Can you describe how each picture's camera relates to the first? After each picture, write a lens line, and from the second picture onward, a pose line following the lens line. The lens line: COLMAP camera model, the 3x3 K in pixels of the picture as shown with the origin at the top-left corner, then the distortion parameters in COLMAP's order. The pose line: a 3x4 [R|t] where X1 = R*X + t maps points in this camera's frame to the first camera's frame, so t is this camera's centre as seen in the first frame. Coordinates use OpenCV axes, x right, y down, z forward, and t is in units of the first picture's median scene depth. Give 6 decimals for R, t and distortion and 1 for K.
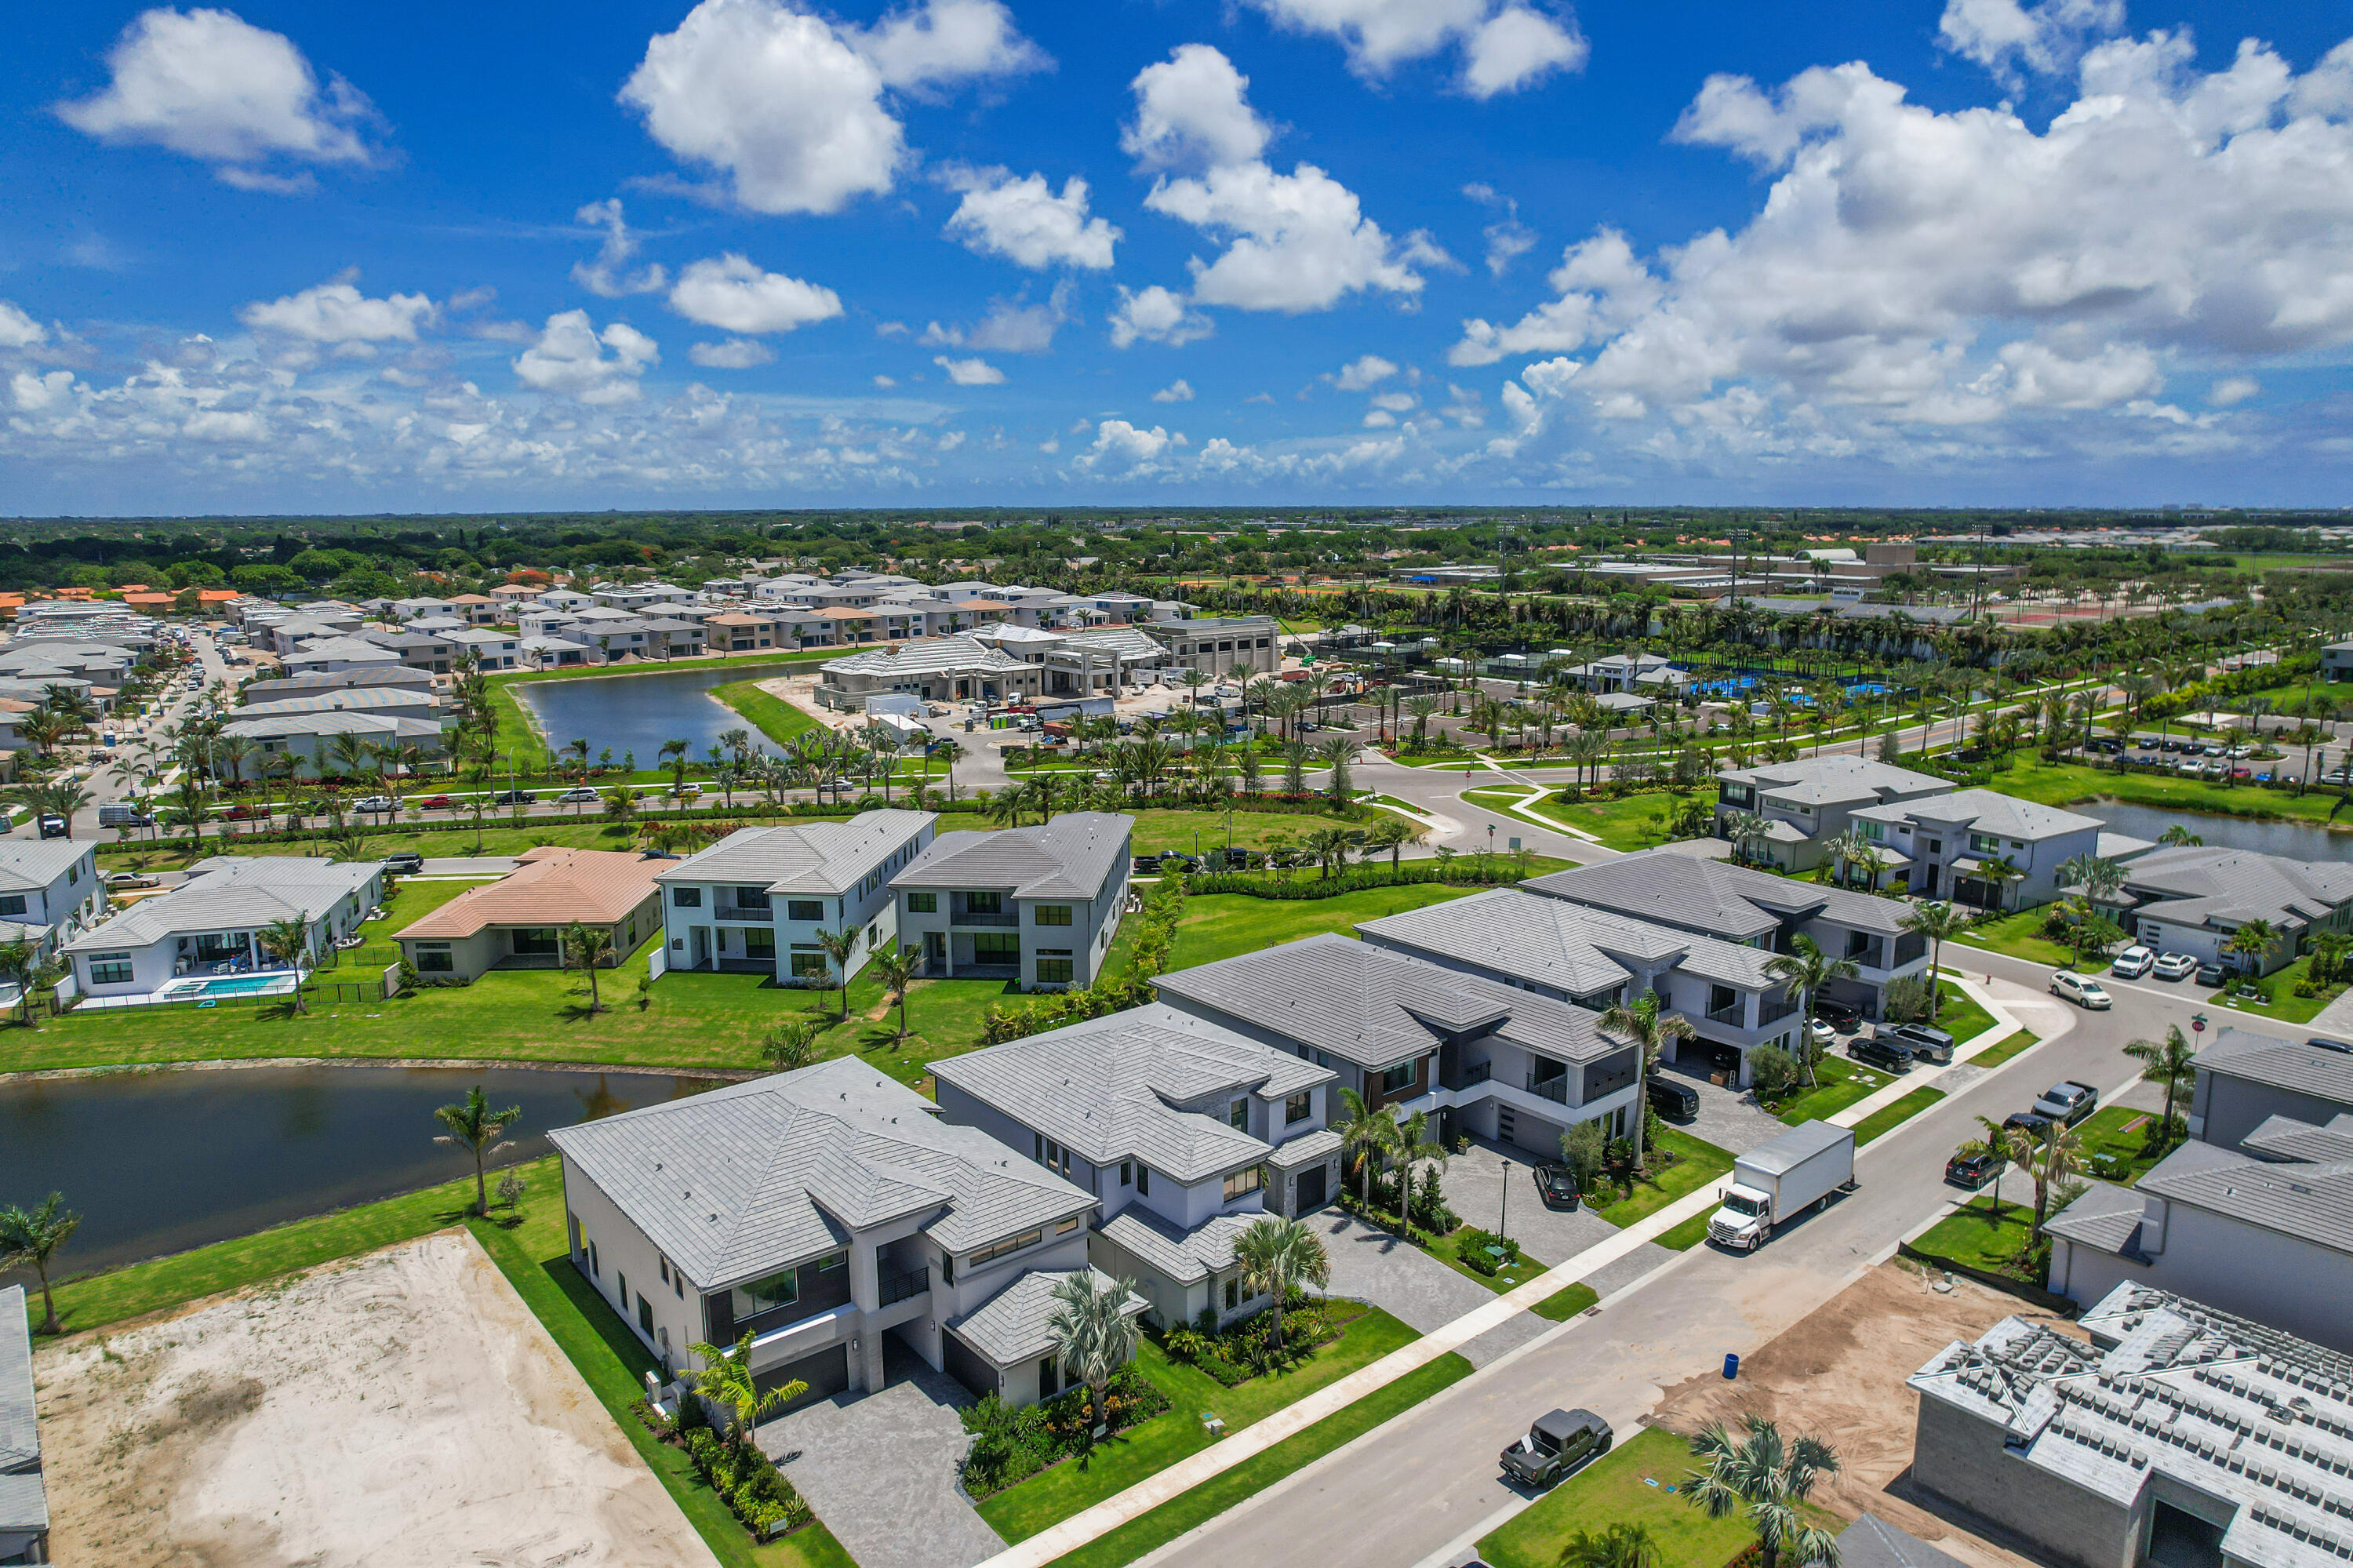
lens RADIAL K [[1508.7, 0, 1183.4], [0, 1508.7, 772.8], [0, 0, 1]] dist [-0.064973, 0.071683]
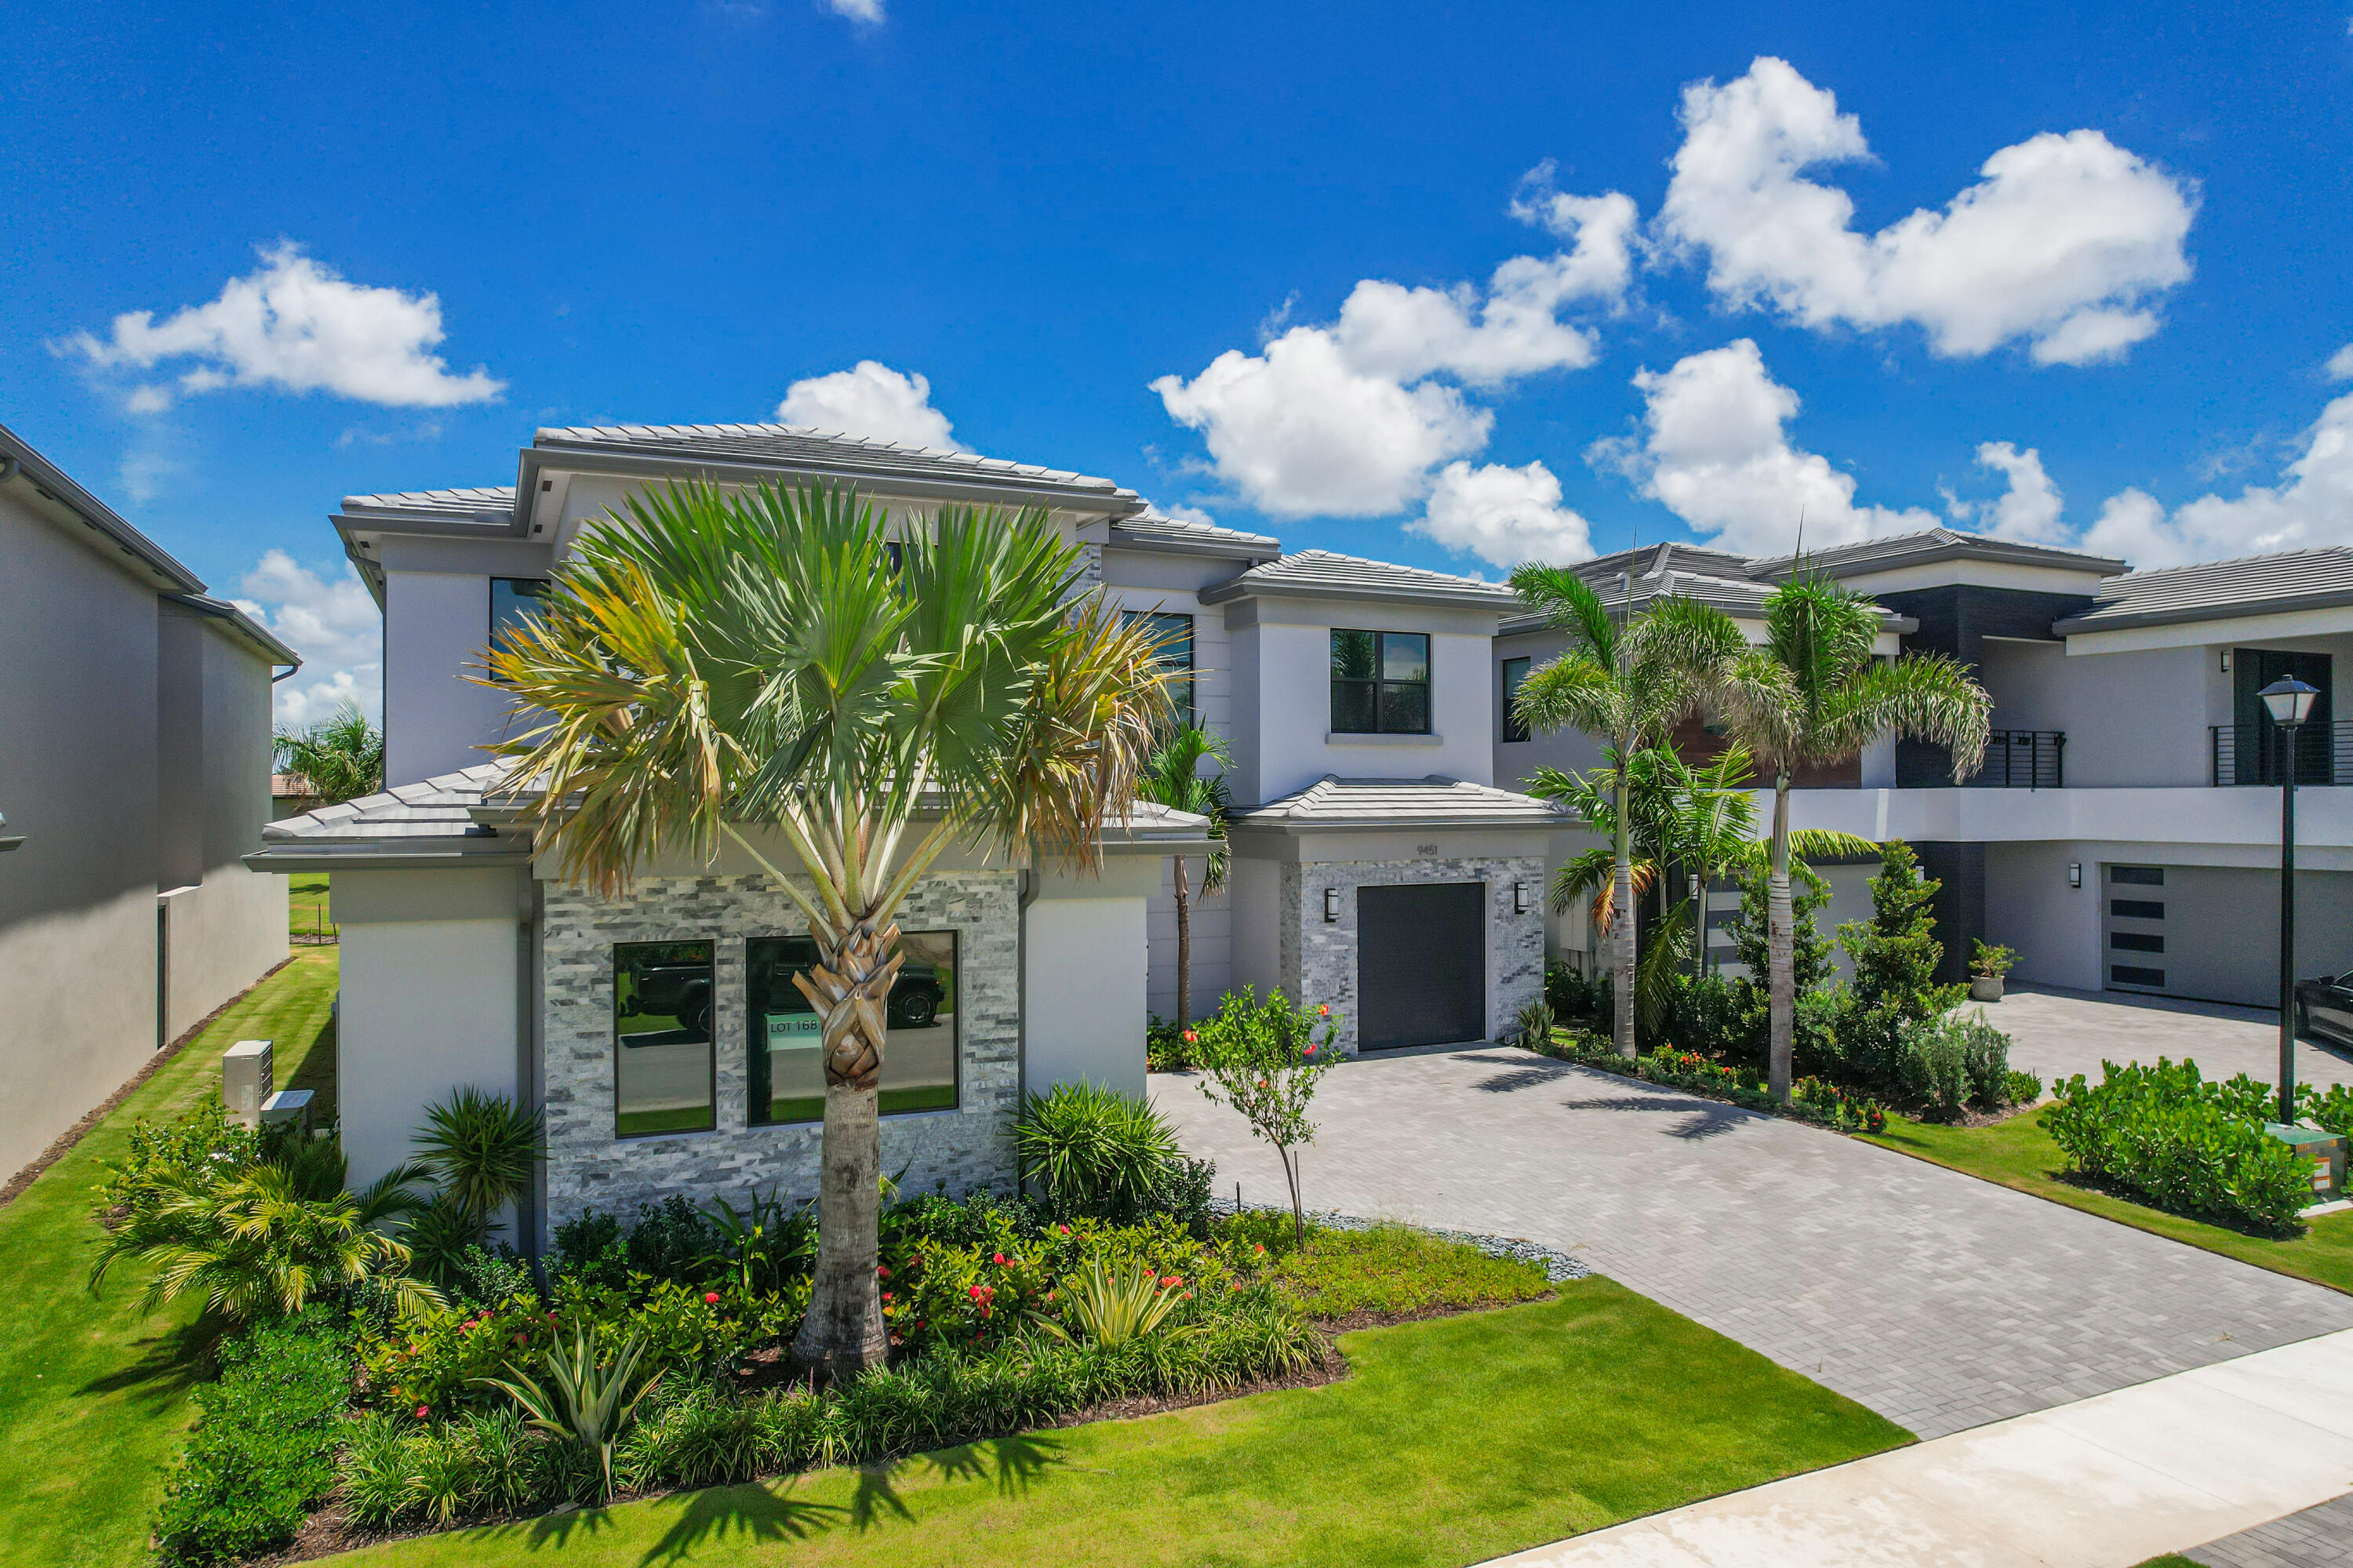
lens RADIAL K [[1498.5, 0, 1186.5], [0, 1498.5, 803.5], [0, 0, 1]] dist [-0.057338, 0.058415]
pose [[0.969054, 0.004314, -0.246813, 0.117543], [-0.044412, 0.986579, -0.157130, 0.311361], [0.242823, 0.163229, 0.956239, 0.766270]]
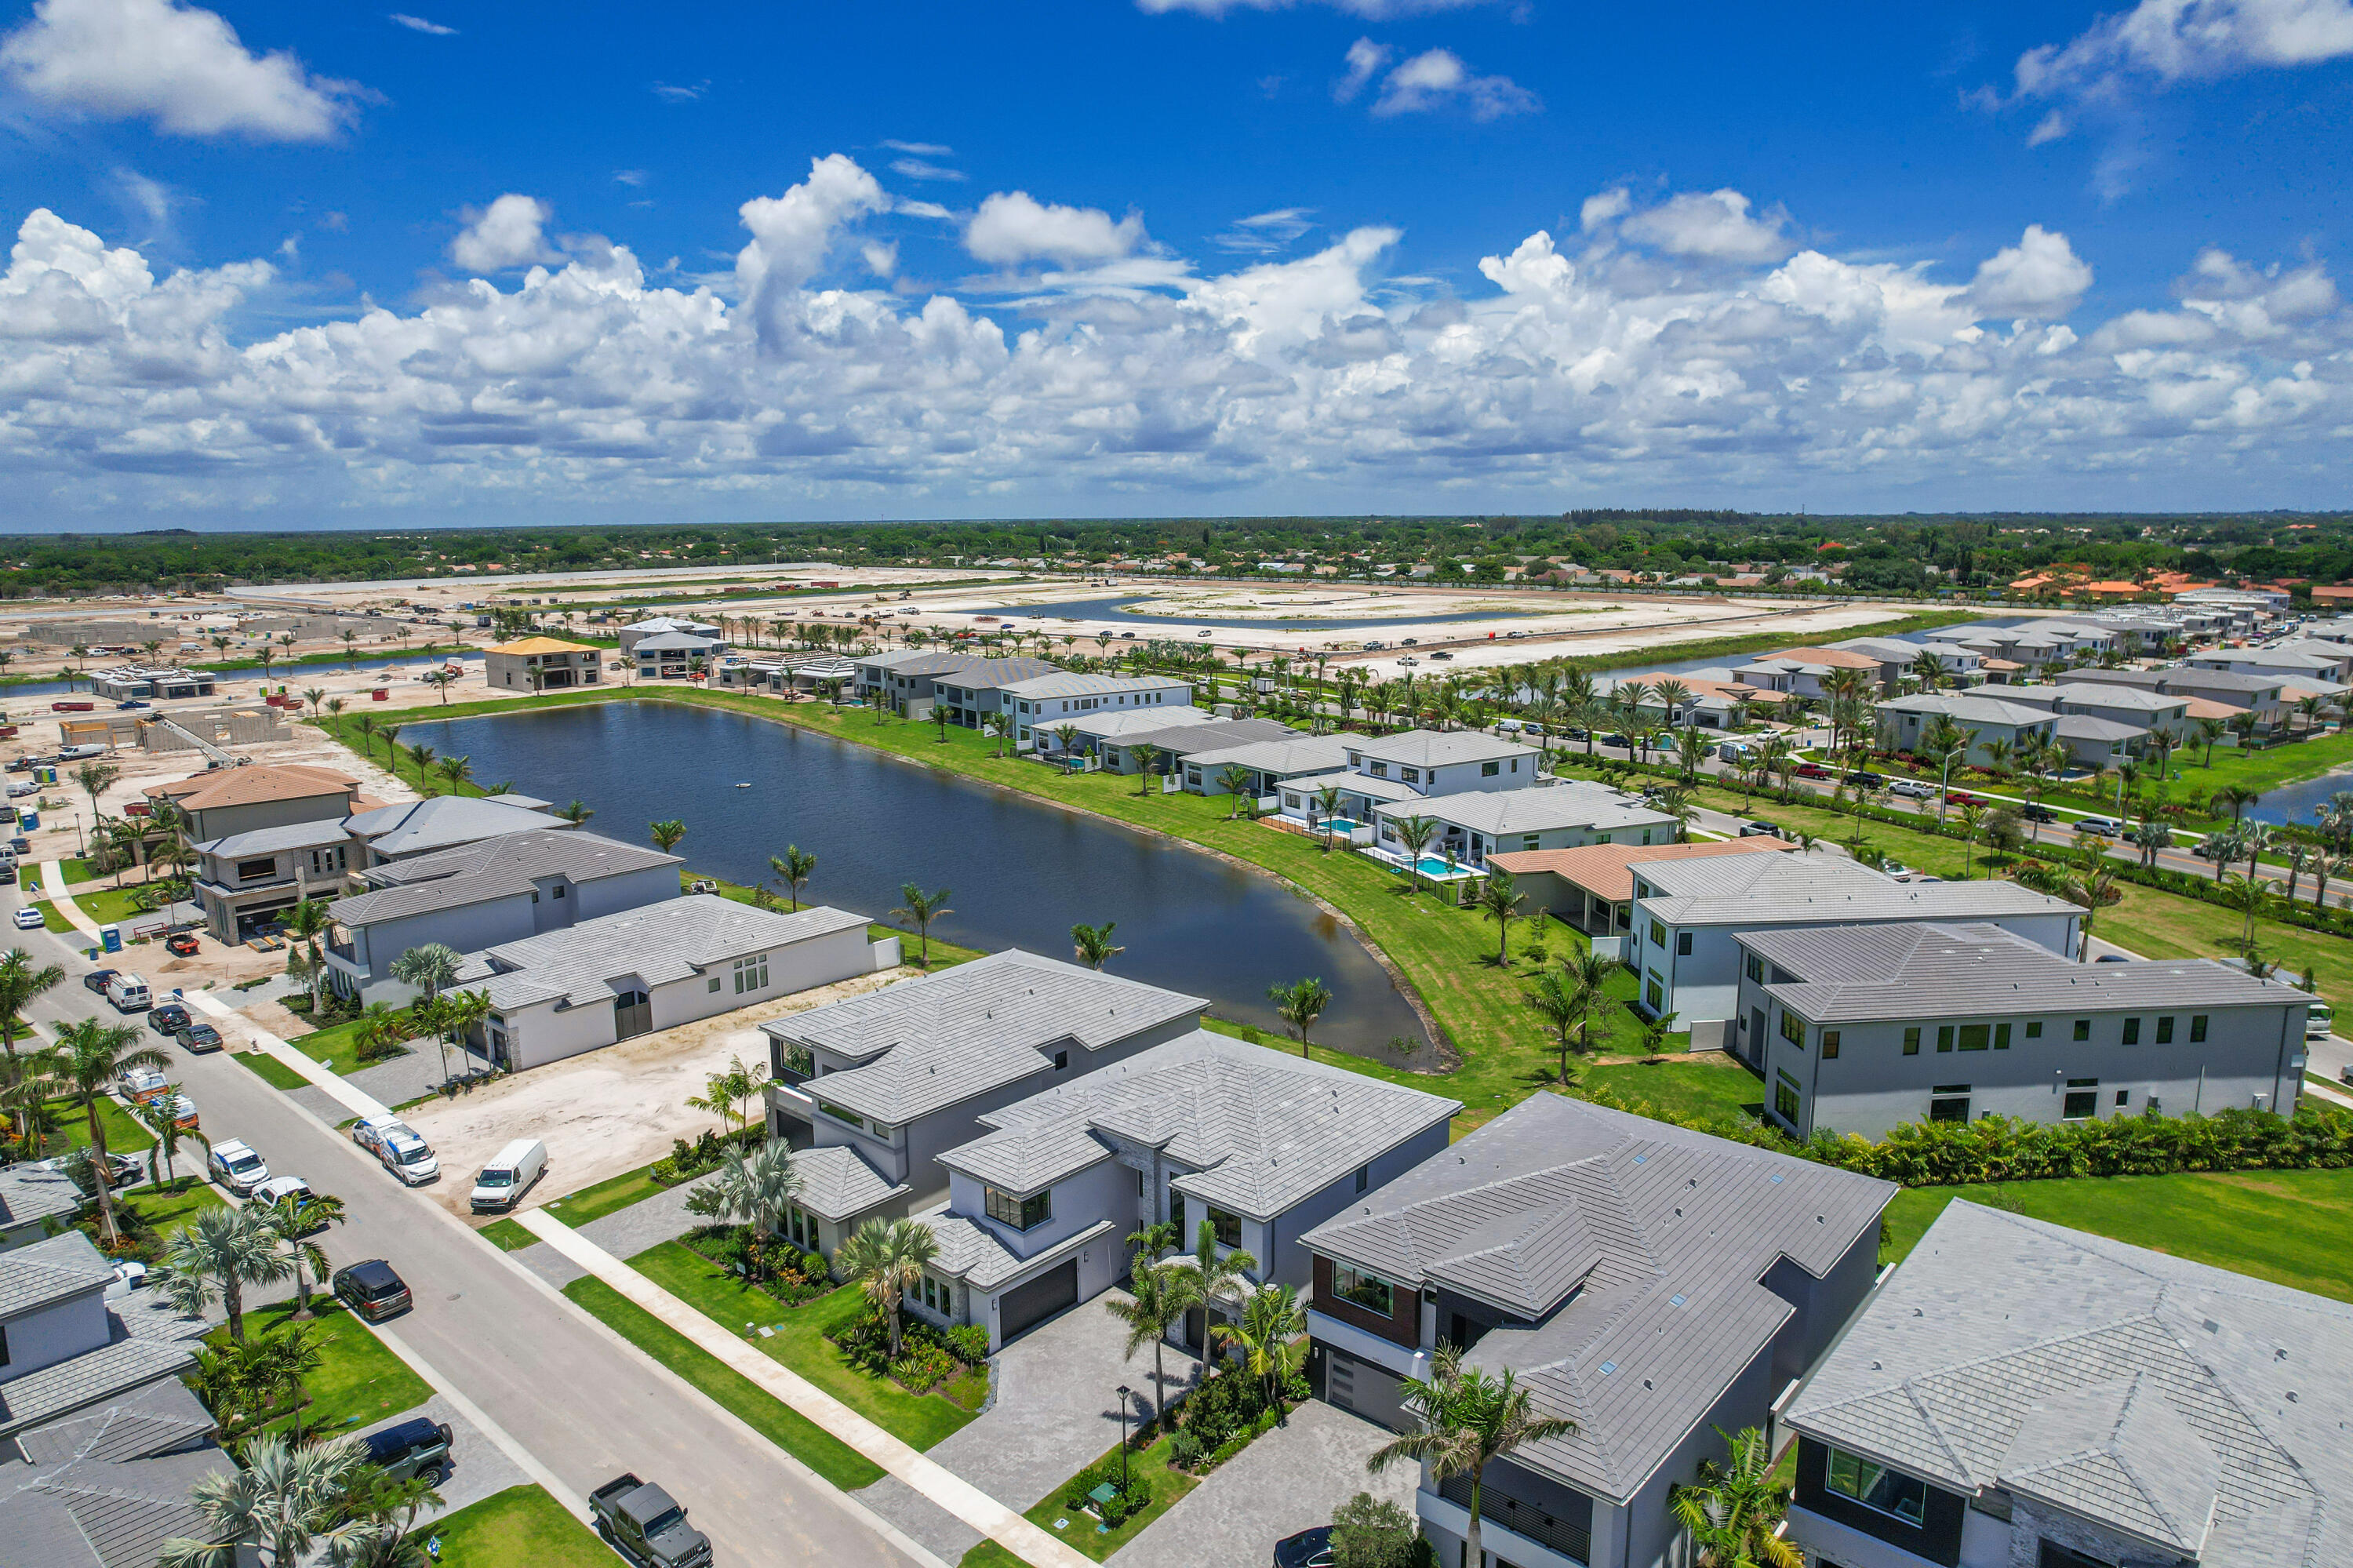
lens RADIAL K [[1498.5, 0, 1186.5], [0, 1498.5, 803.5], [0, 0, 1]] dist [-0.057338, 0.058415]
pose [[0.161328, 0.191664, -0.968111, 0.835375], [-0.169675, 0.971740, 0.164107, -0.125031], [0.972206, 0.137789, 0.189290, 0.852981]]
